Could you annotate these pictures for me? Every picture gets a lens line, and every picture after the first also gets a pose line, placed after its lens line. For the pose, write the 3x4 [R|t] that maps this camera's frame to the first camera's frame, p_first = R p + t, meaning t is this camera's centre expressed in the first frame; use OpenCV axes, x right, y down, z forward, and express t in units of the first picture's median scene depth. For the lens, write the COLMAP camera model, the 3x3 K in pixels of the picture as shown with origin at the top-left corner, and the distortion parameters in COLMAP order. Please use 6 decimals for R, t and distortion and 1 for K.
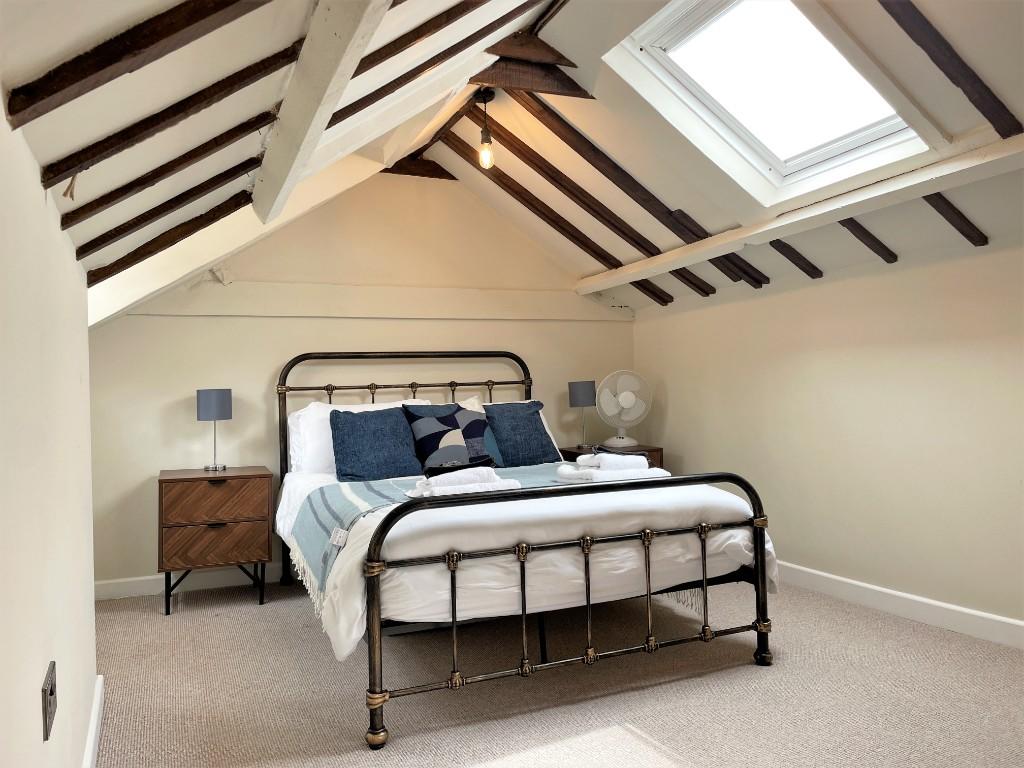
lens RADIAL K [[767.4, 0, 510.9], [0, 767.4, 375.9], [0, 0, 1]] dist [0.066564, -0.064637]
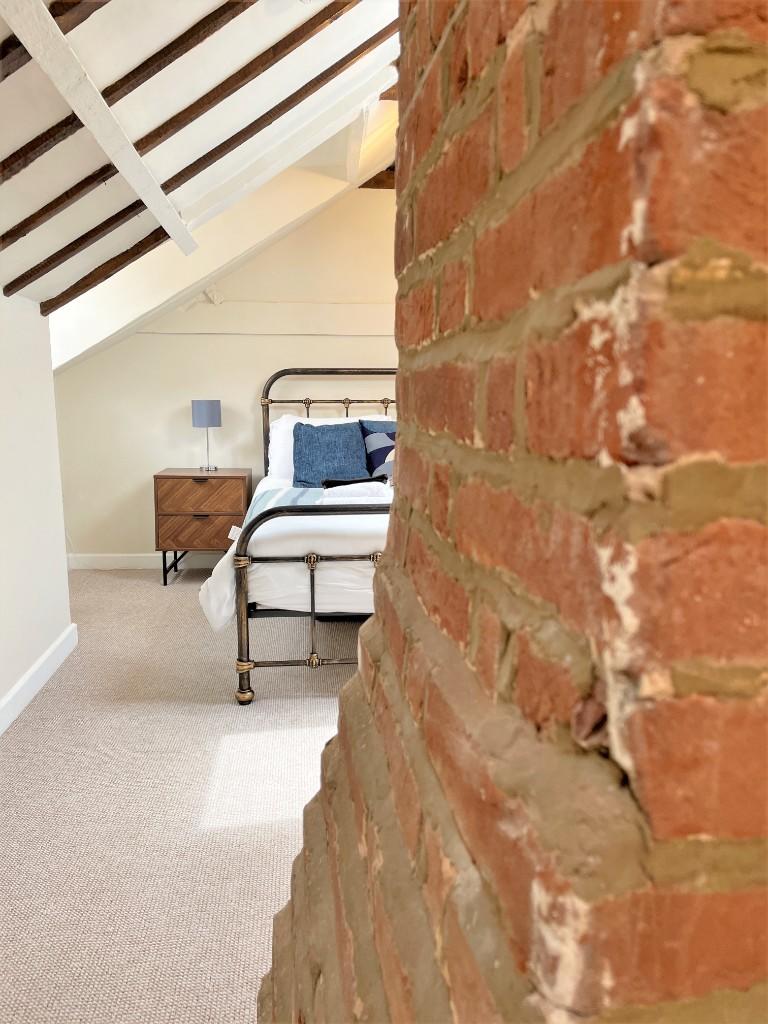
lens RADIAL K [[767.4, 0, 391.3], [0, 767.4, 507.2], [0, 0, 1]] dist [0.066564, -0.064637]
pose [[0.954764, 0.068909, -0.289269, 0.240868], [-0.022175, 0.986570, 0.161825, -0.018195], [0.296535, -0.148090, 0.943470, -0.020487]]
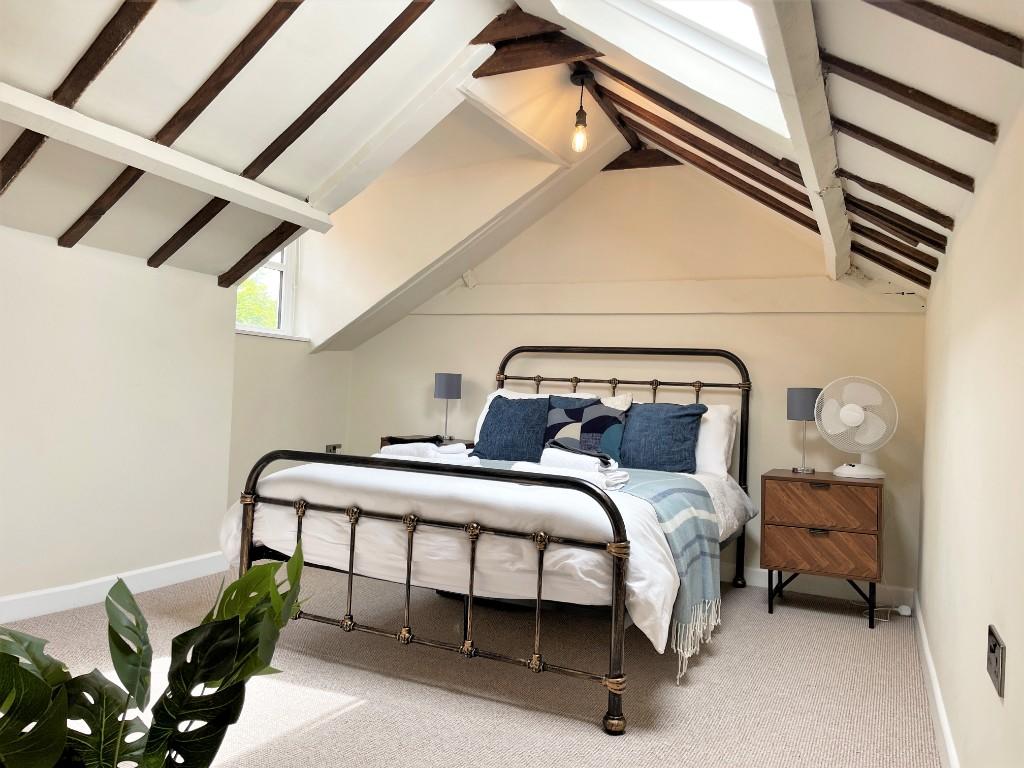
lens RADIAL K [[767.4, 0, 516.8], [0, 767.4, 381.6], [0, 0, 1]] dist [0.066564, -0.064637]
pose [[0.649197, 0.044437, -0.759322, 0.665757], [-0.059874, 0.998180, 0.007225, 0.015881], [0.758261, 0.040773, 0.650675, 0.322381]]
